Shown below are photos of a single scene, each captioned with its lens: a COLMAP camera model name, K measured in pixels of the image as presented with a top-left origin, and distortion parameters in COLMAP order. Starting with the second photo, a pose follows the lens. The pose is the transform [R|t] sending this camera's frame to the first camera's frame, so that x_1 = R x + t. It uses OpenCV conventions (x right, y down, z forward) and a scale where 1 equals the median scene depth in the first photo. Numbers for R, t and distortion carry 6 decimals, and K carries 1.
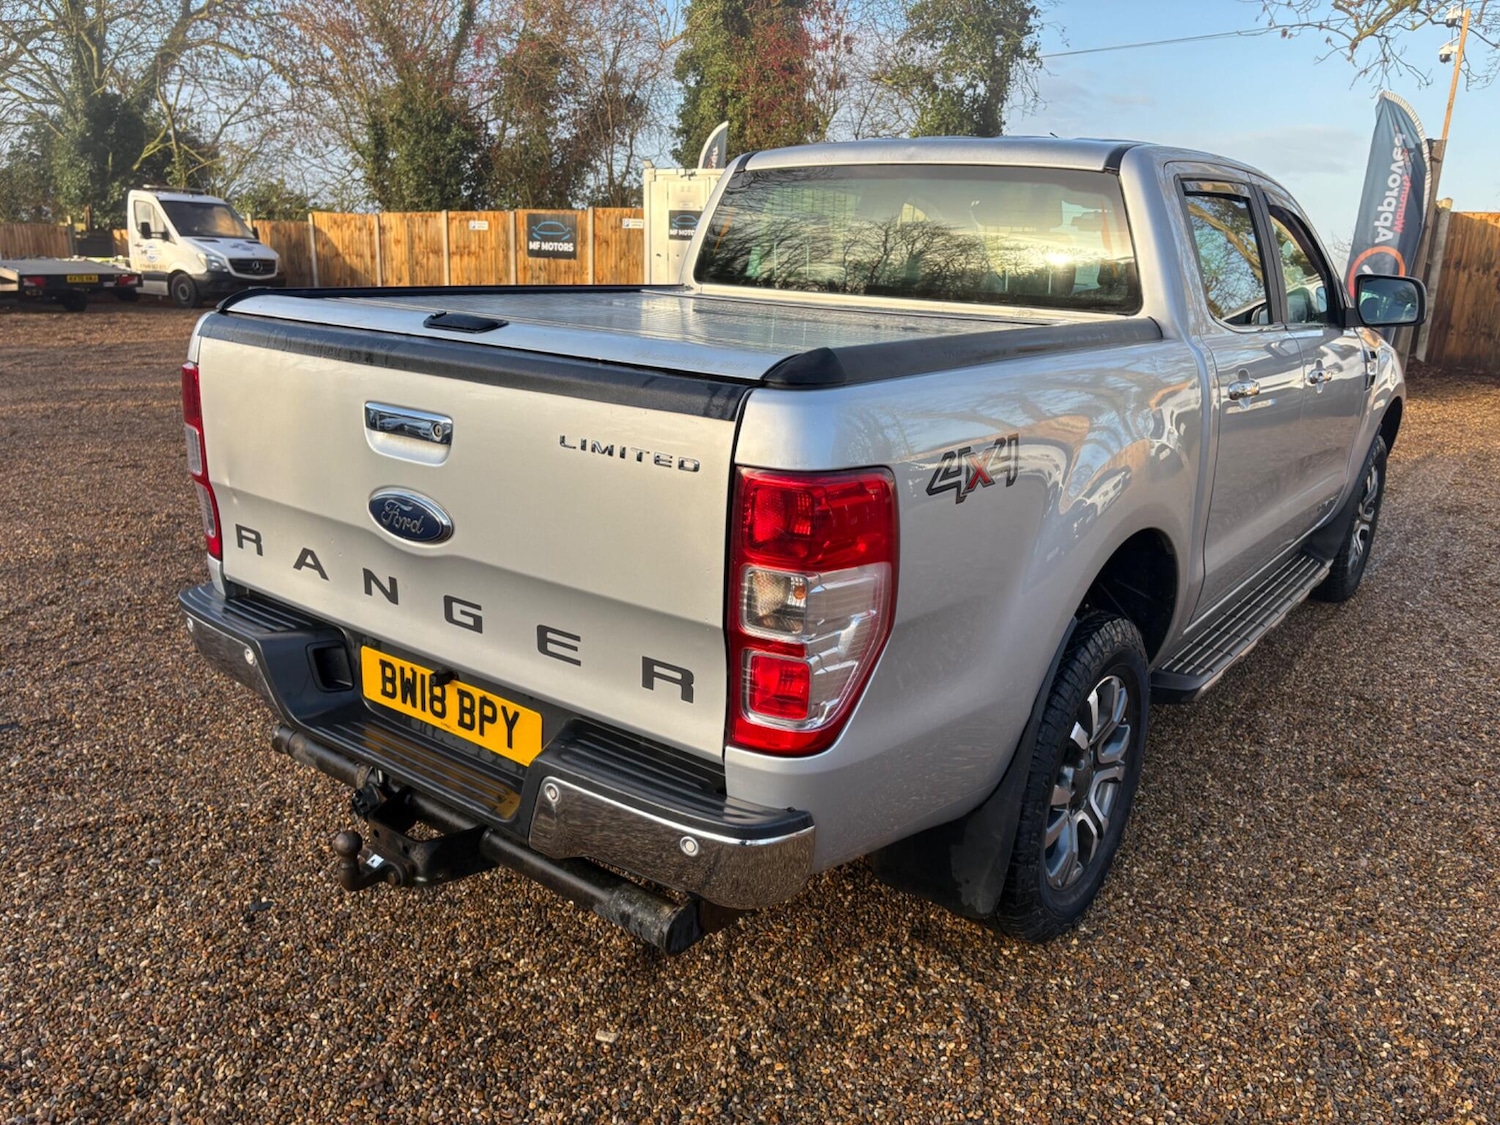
lens RADIAL K [[1133.5, 0, 747.6], [0, 1133.5, 553.7], [0, 0, 1]] dist [0.077898, -0.091176]
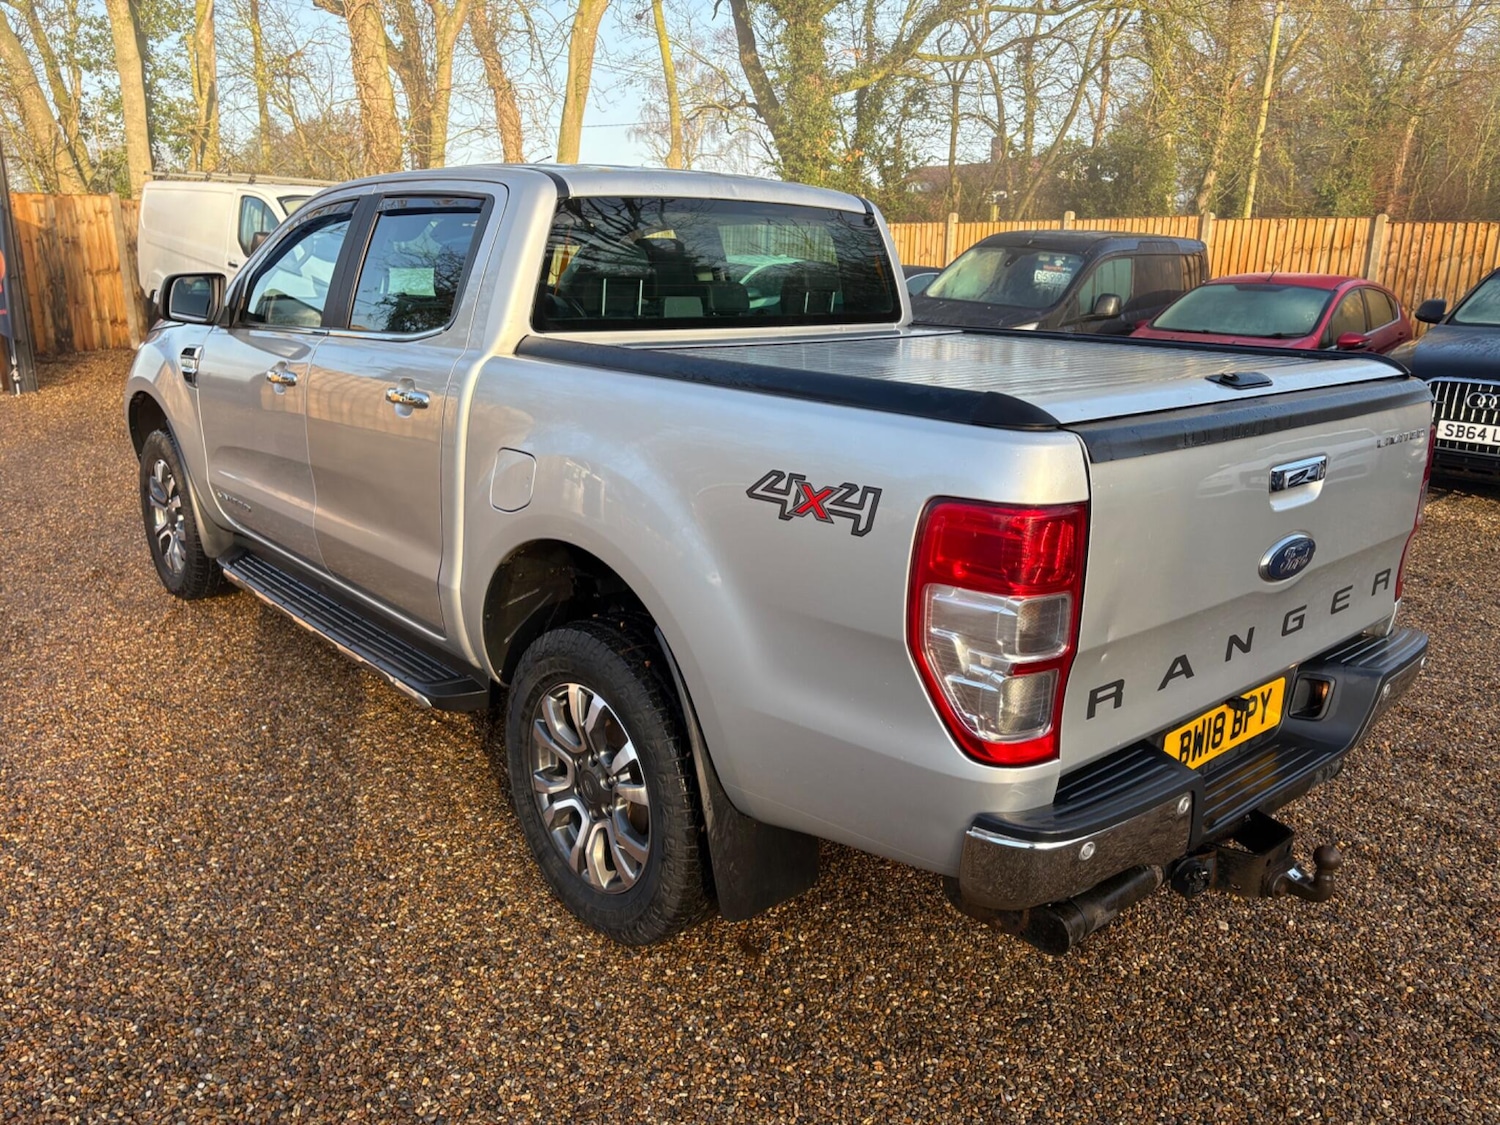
lens RADIAL K [[1133.5, 0, 747.6], [0, 1133.5, 553.7], [0, 0, 1]] dist [0.077898, -0.091176]
pose [[0.195518, -0.277239, 0.940697, -1.136152], [0.249303, 0.941750, 0.225733, -0.327630], [-0.948483, 0.190384, 0.253246, 0.958183]]
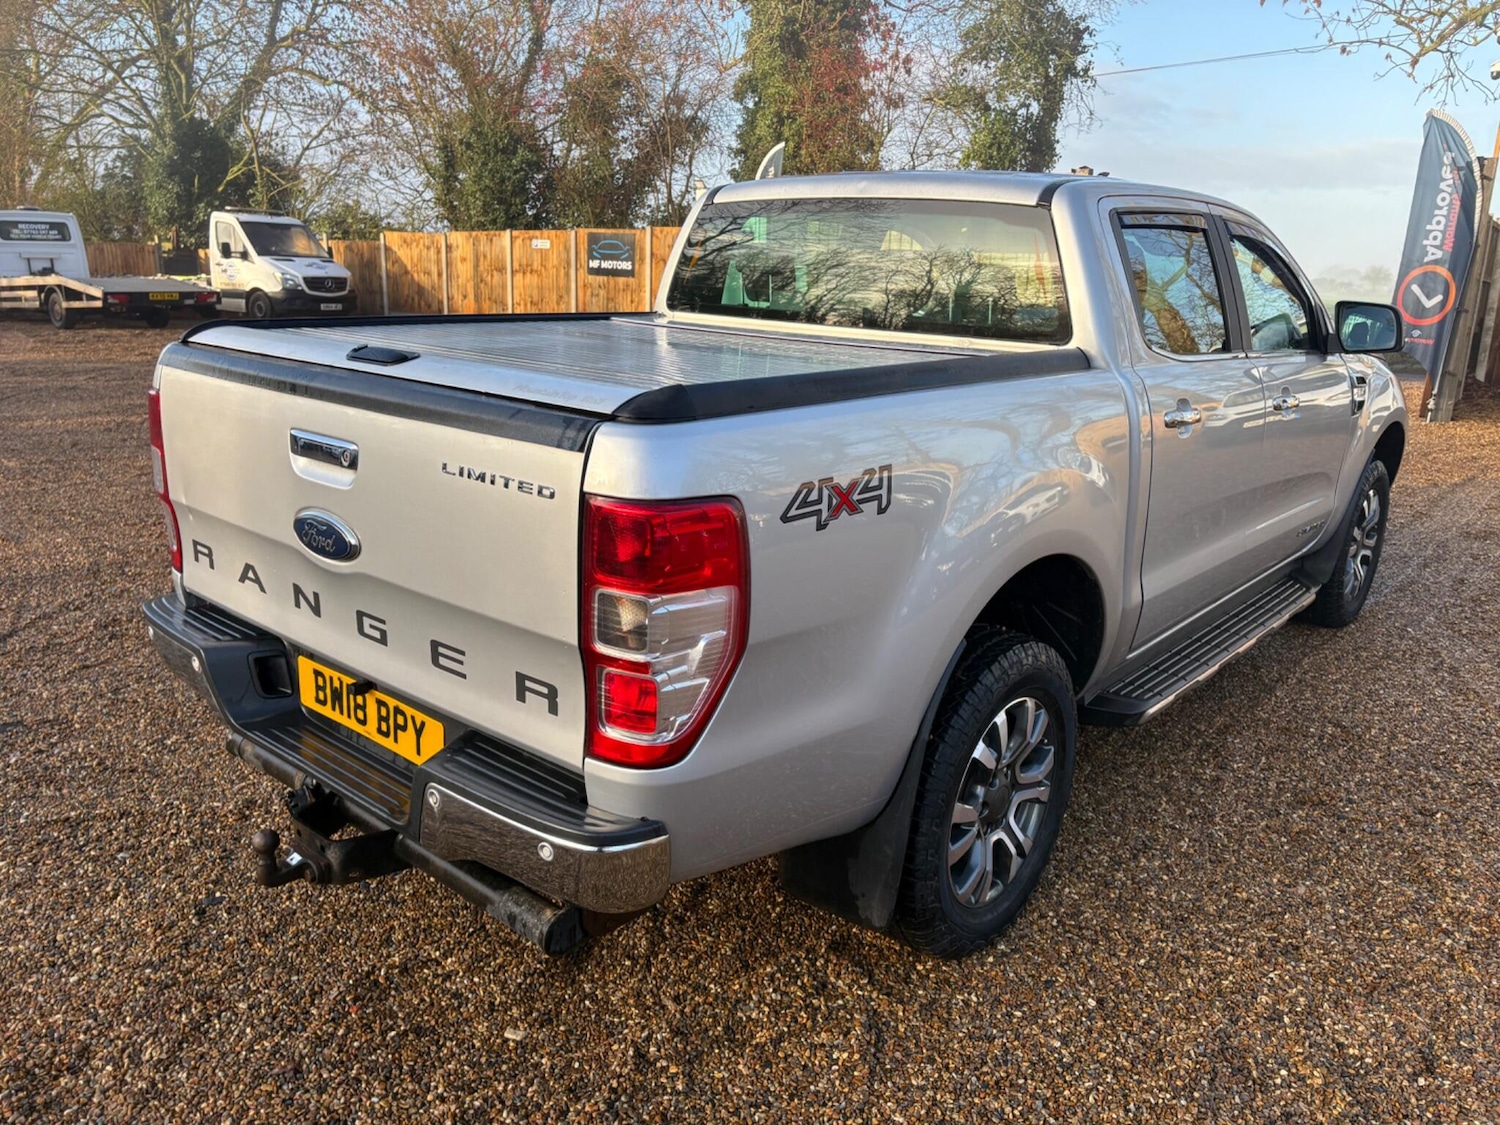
lens RADIAL K [[1134.7, 0, 752.8], [0, 1134.7, 540.8], [0, 0, 1]] dist [0.069769, -0.078757]
pose [[0.998297, 0.012303, -0.057022, 0.129767], [-0.013609, 0.999653, -0.022560, -0.007028], [0.056724, 0.023297, 0.998118, -0.036768]]
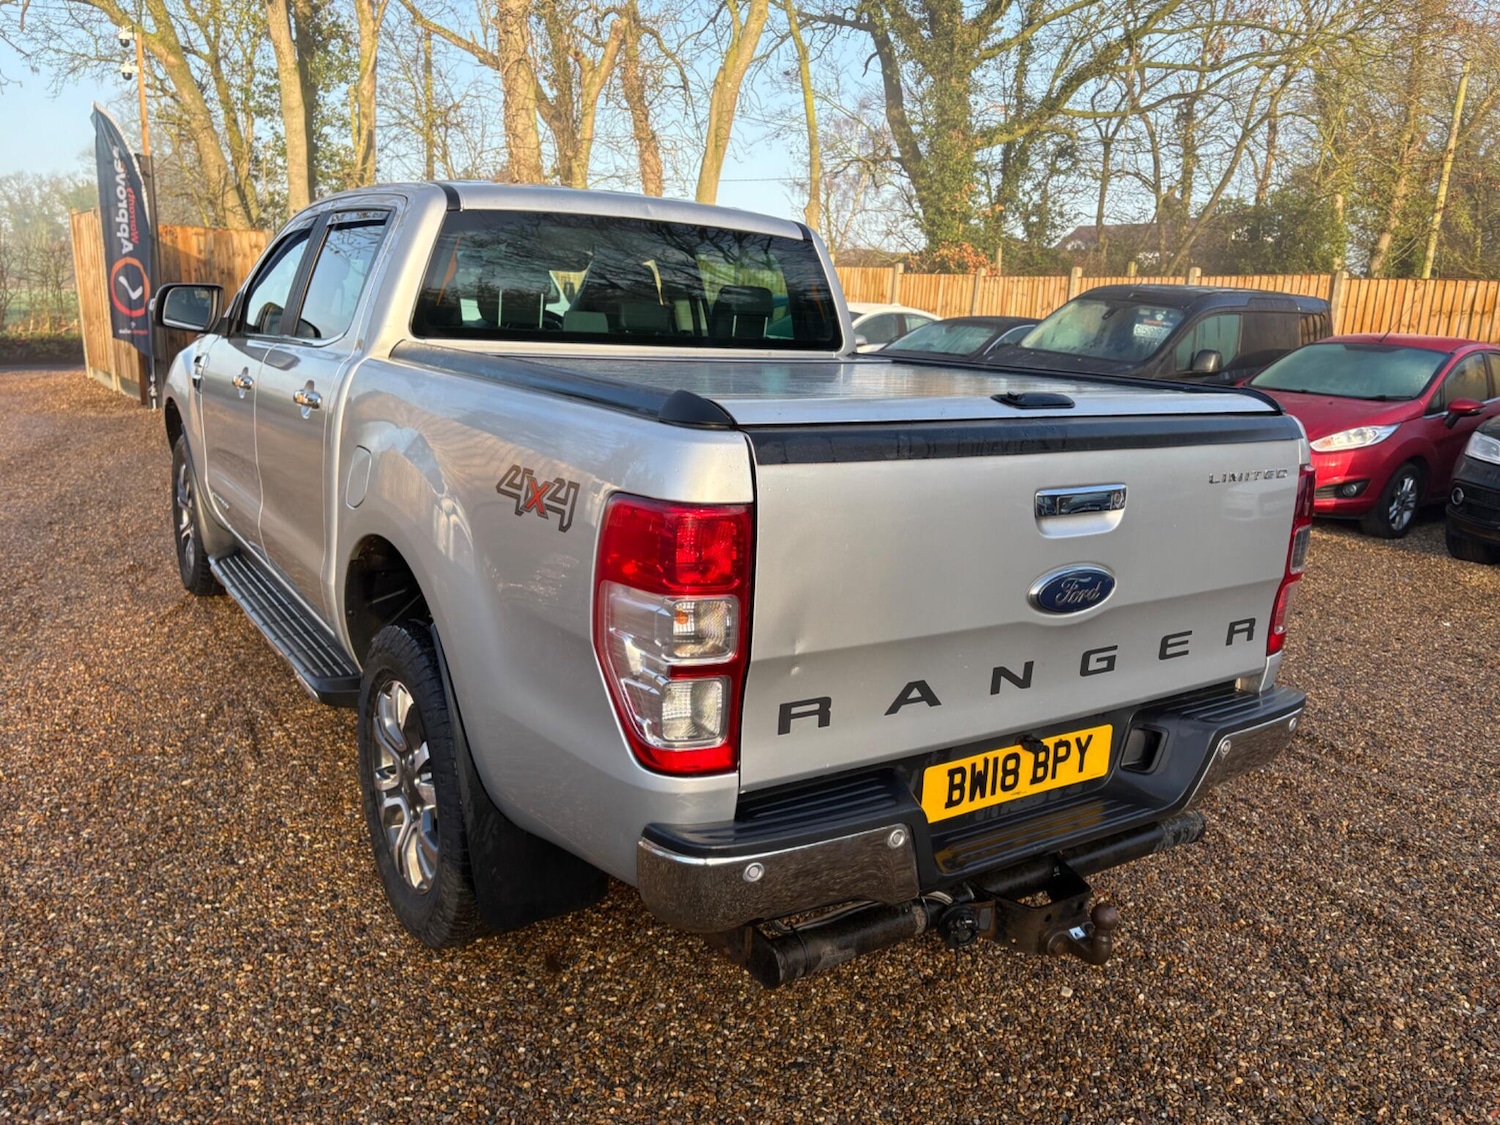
lens RADIAL K [[1133.5, 0, 747.6], [0, 1133.5, 553.7], [0, 0, 1]] dist [0.077898, -0.091176]
pose [[0.325813, -0.221670, 0.919080, -1.057296], [0.216482, 0.963789, 0.155711, -0.228352], [-0.920316, 0.148232, 0.362003, 0.705717]]
